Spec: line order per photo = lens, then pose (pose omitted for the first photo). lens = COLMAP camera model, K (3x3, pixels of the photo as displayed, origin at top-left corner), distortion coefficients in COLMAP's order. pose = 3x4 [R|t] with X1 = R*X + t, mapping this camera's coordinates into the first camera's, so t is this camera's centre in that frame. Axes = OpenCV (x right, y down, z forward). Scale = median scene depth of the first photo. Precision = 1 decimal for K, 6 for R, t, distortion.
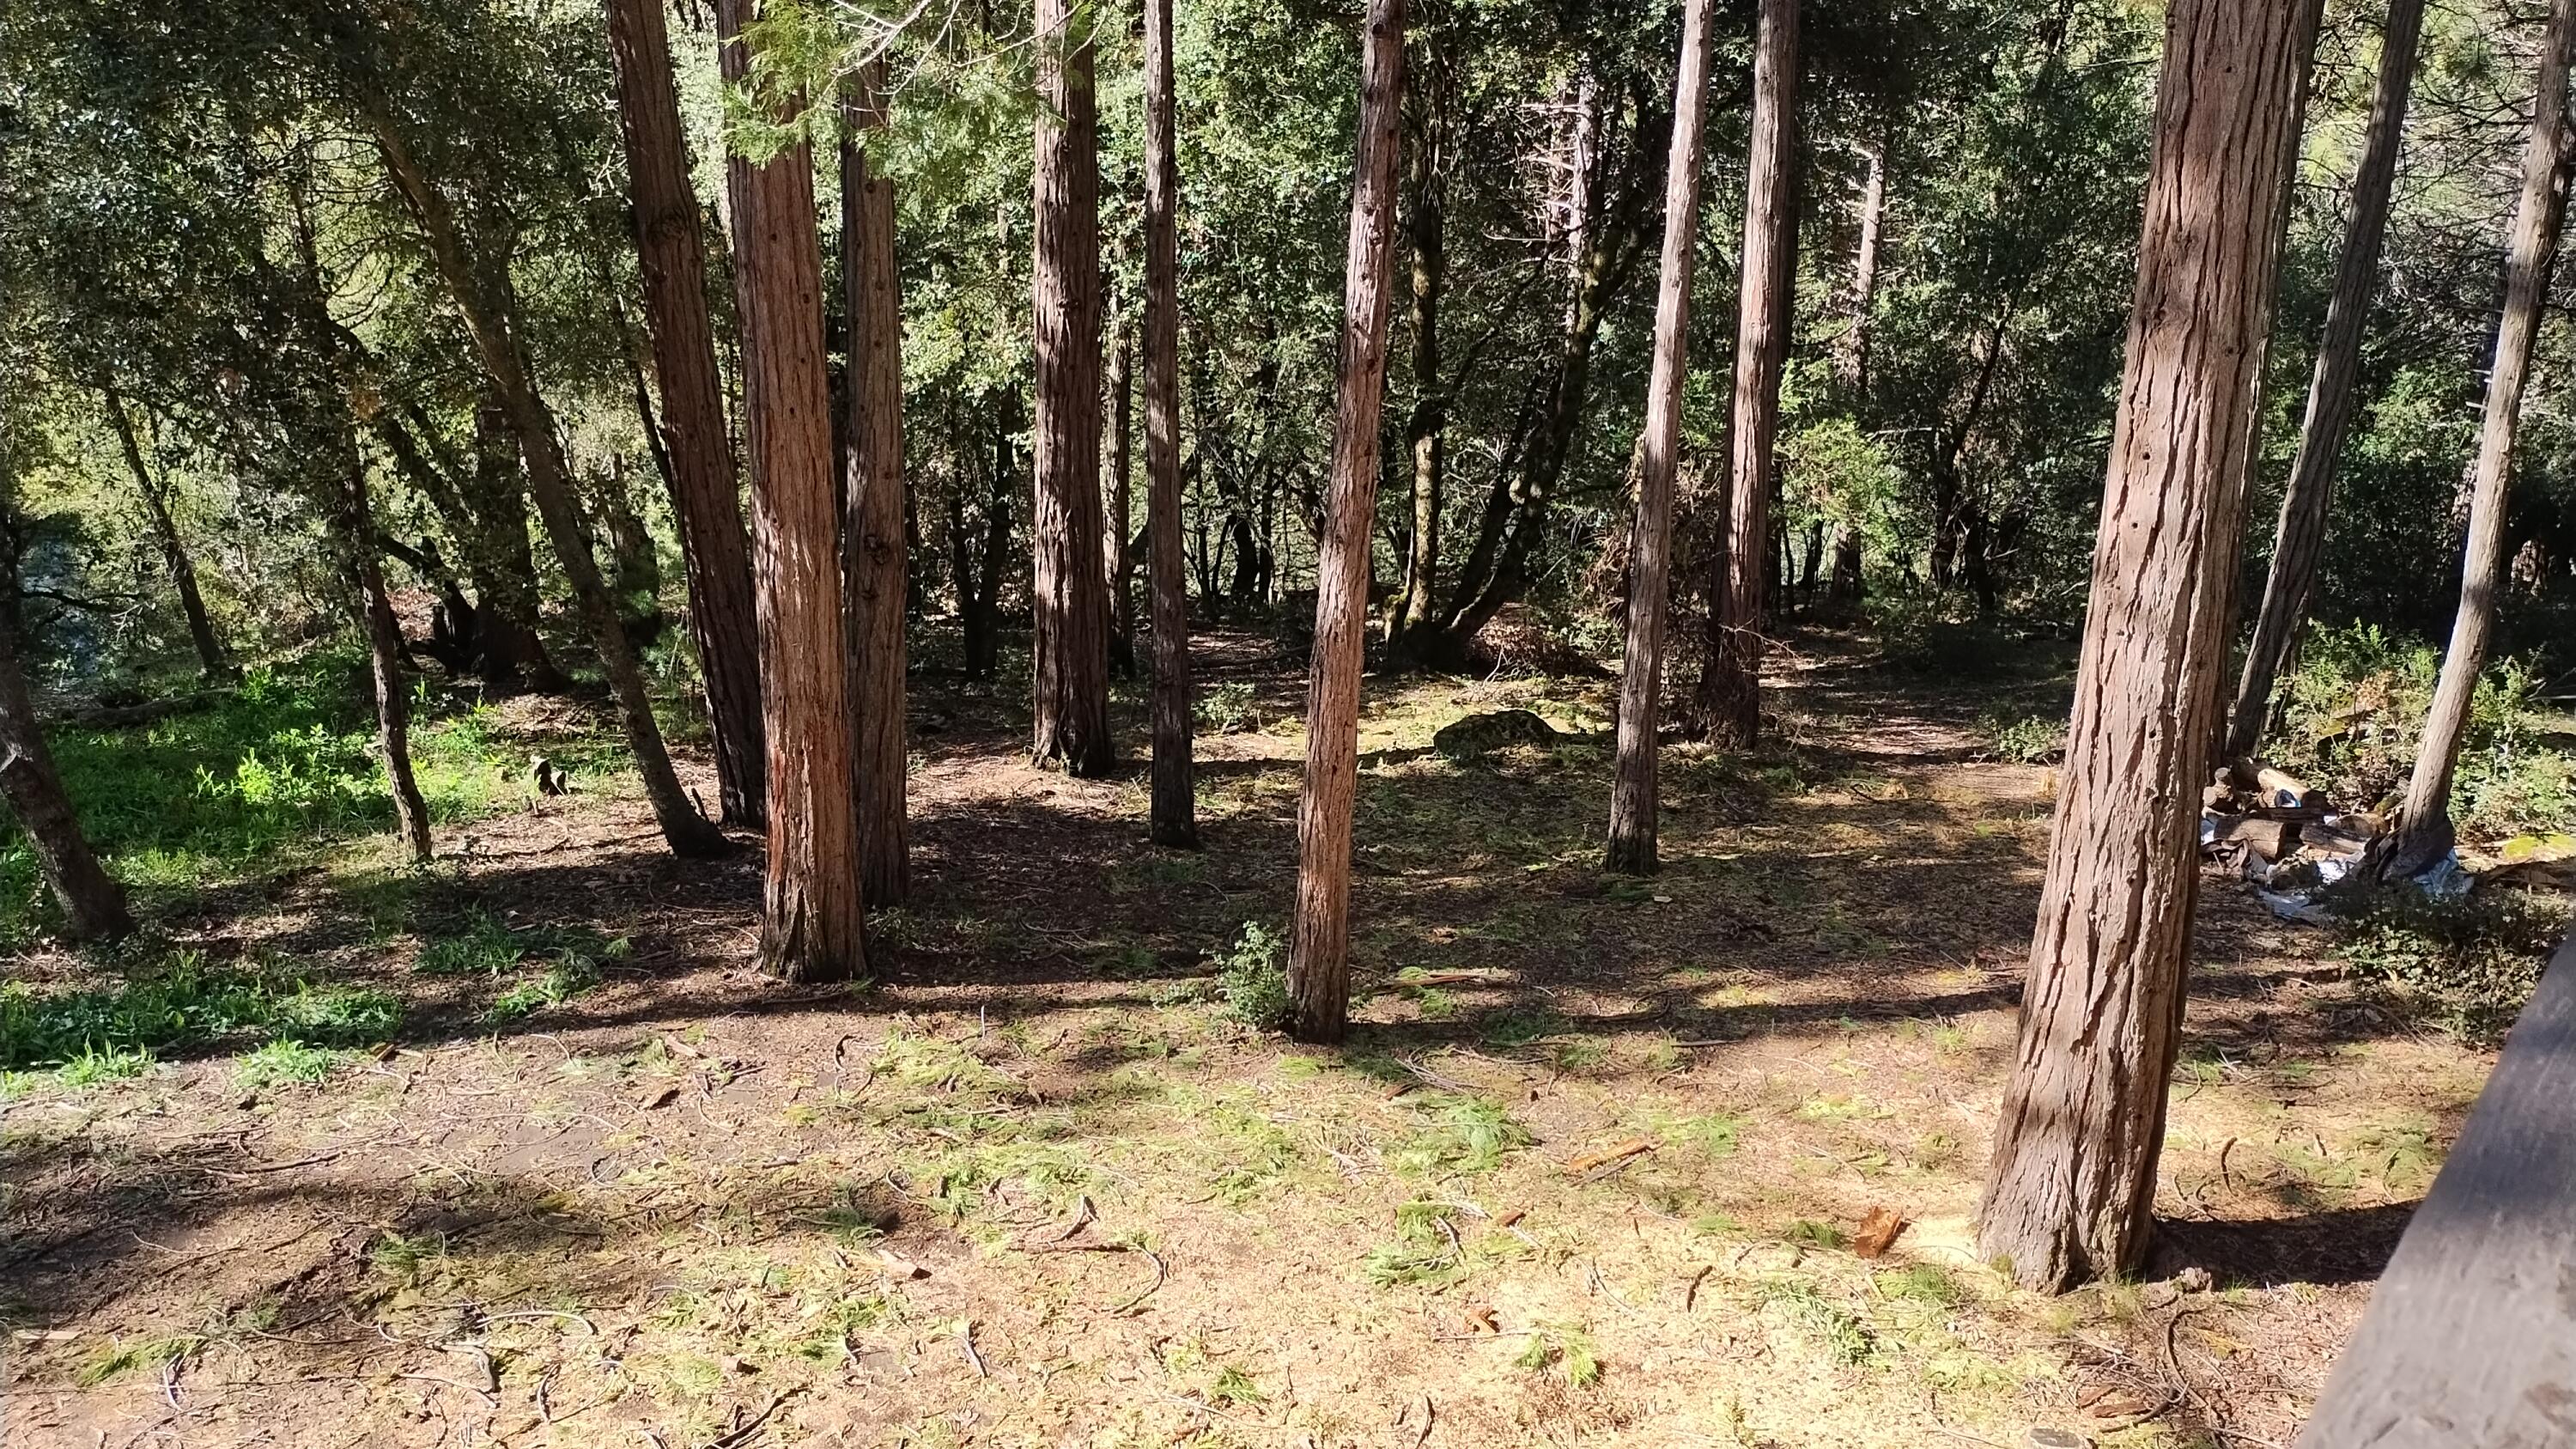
lens RADIAL K [[1919.7, 0, 1293.6], [0, 1919.7, 725.7], [0, 0, 1]] dist [0.071792, -0.089566]
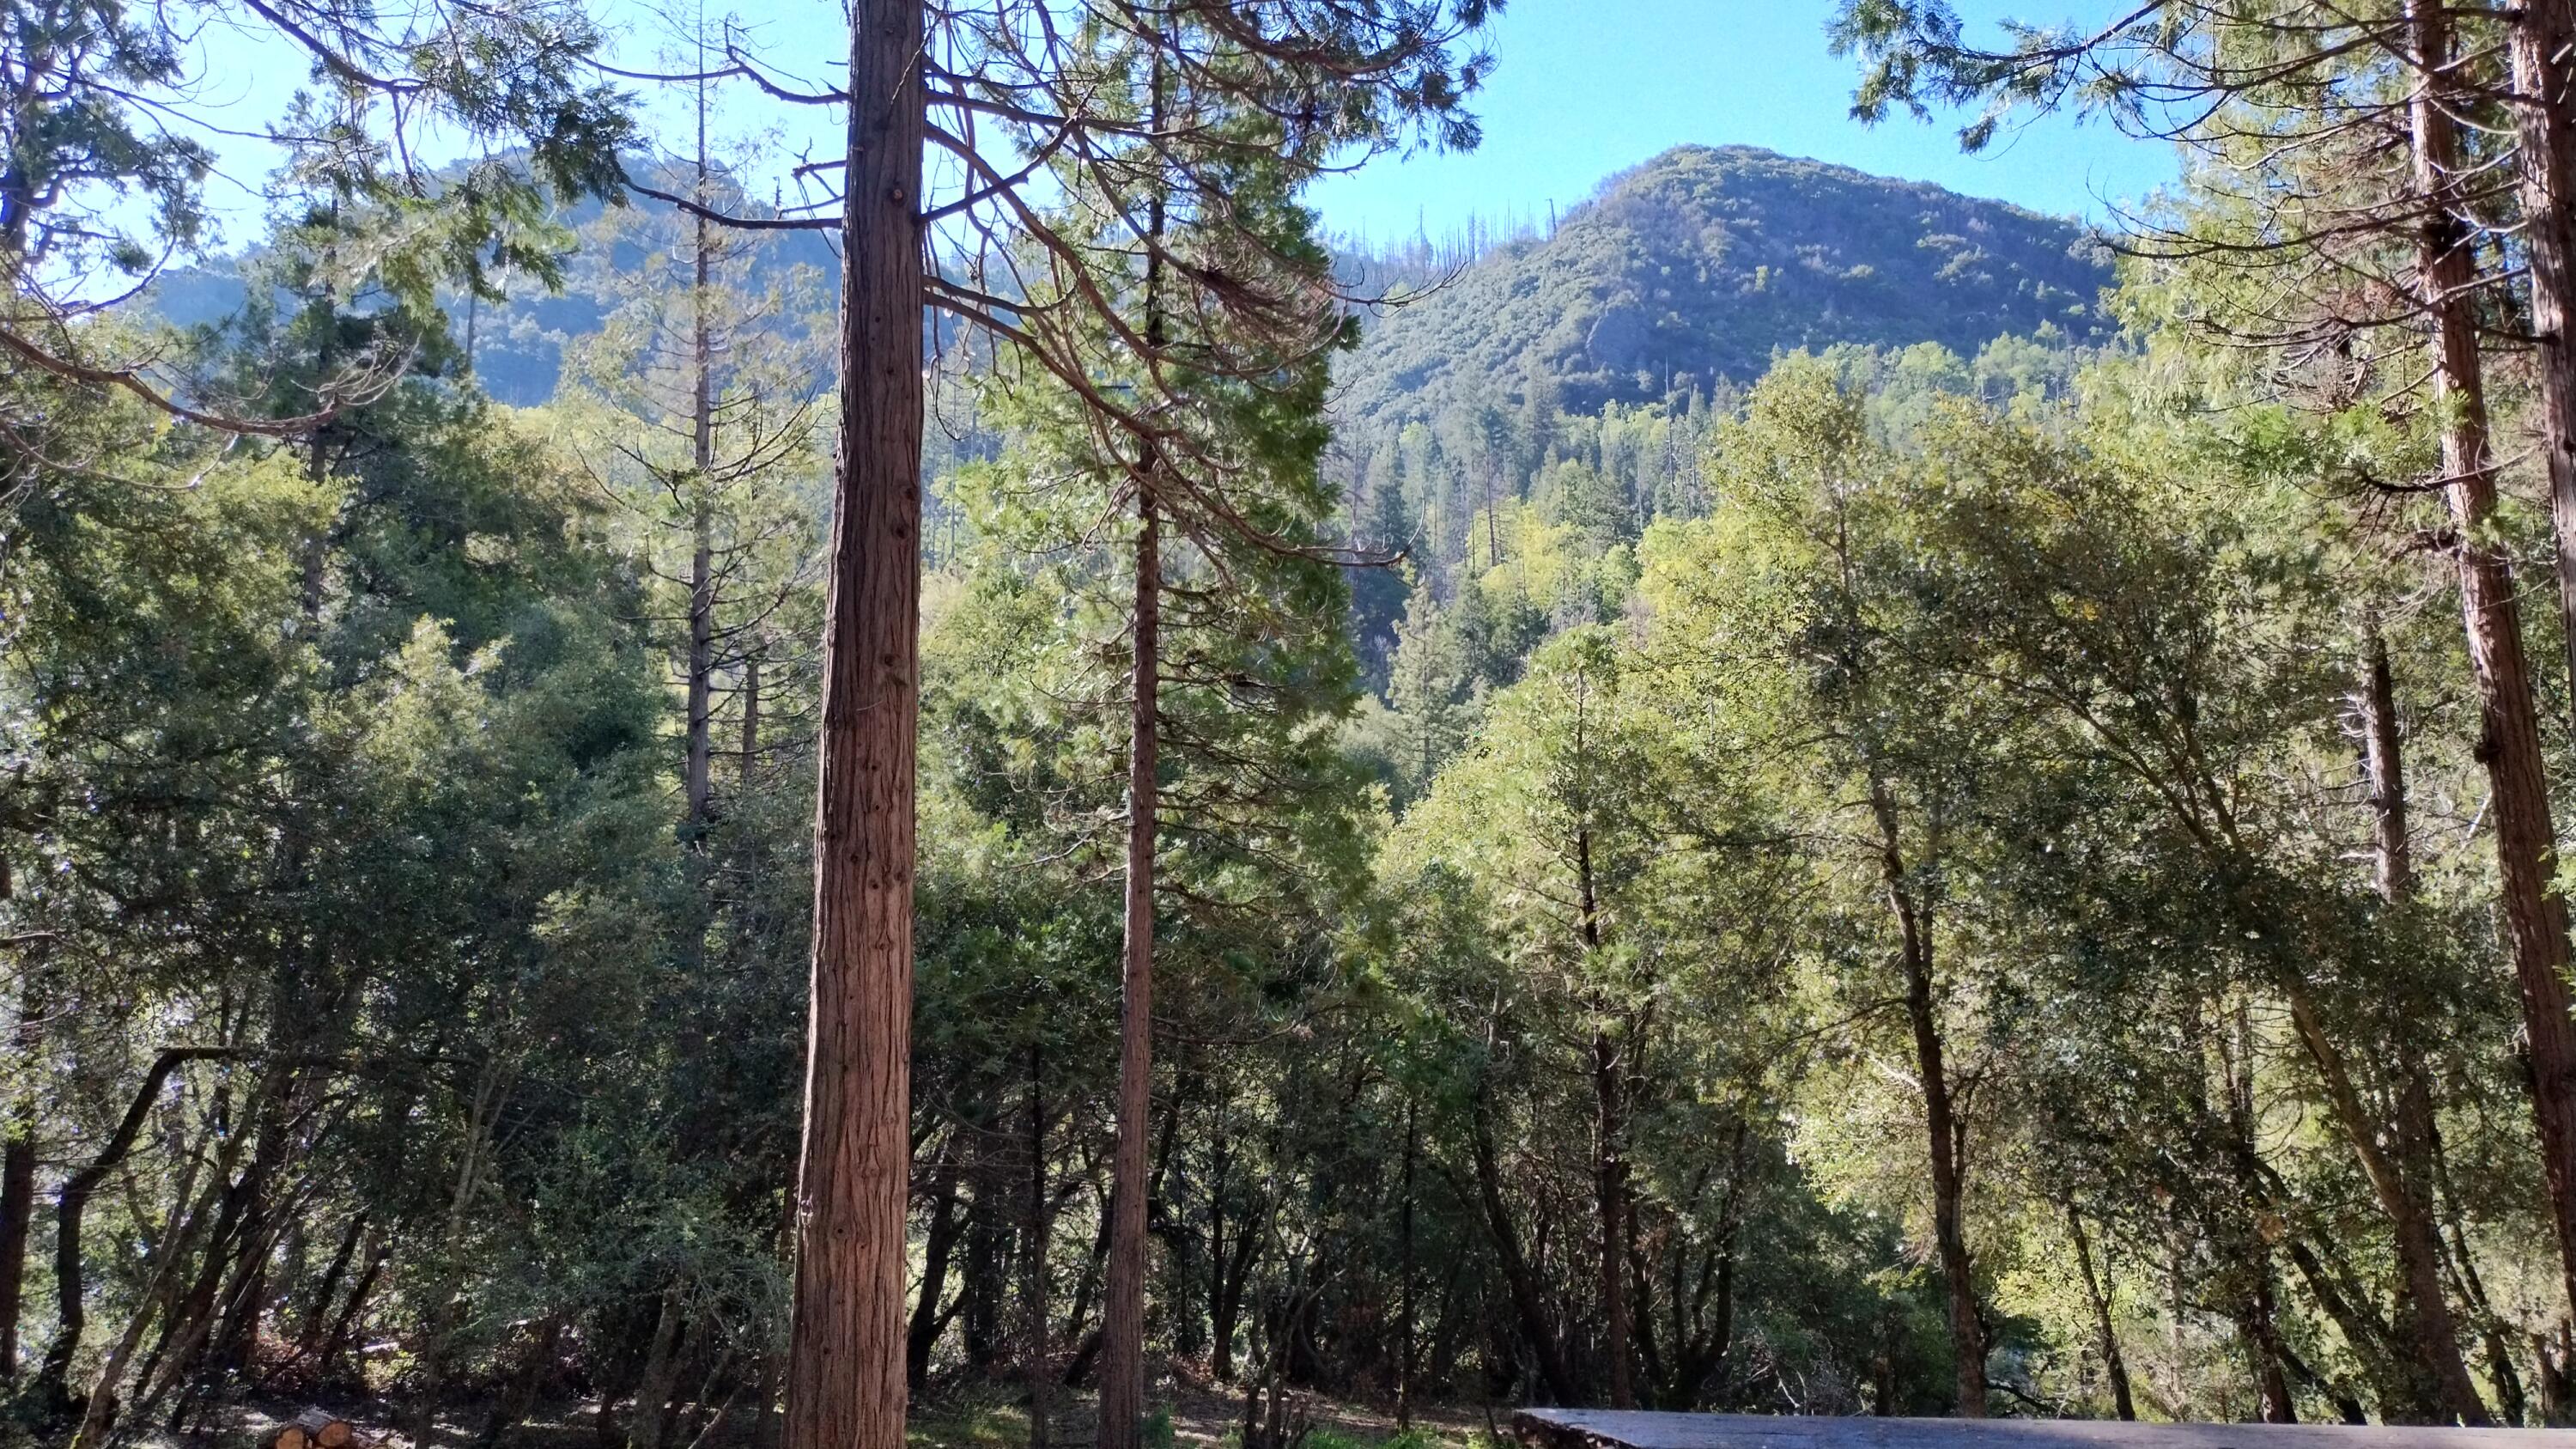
lens RADIAL K [[1901.5, 0, 1299.0], [0, 1901.5, 717.9], [0, 0, 1]] dist [0.095775, -0.150860]
pose [[0.609748, -0.126594, -0.782420, 0.105832], [-0.213687, 0.924352, -0.316088, 0.040539], [0.763246, 0.359927, 0.536570, -0.168311]]
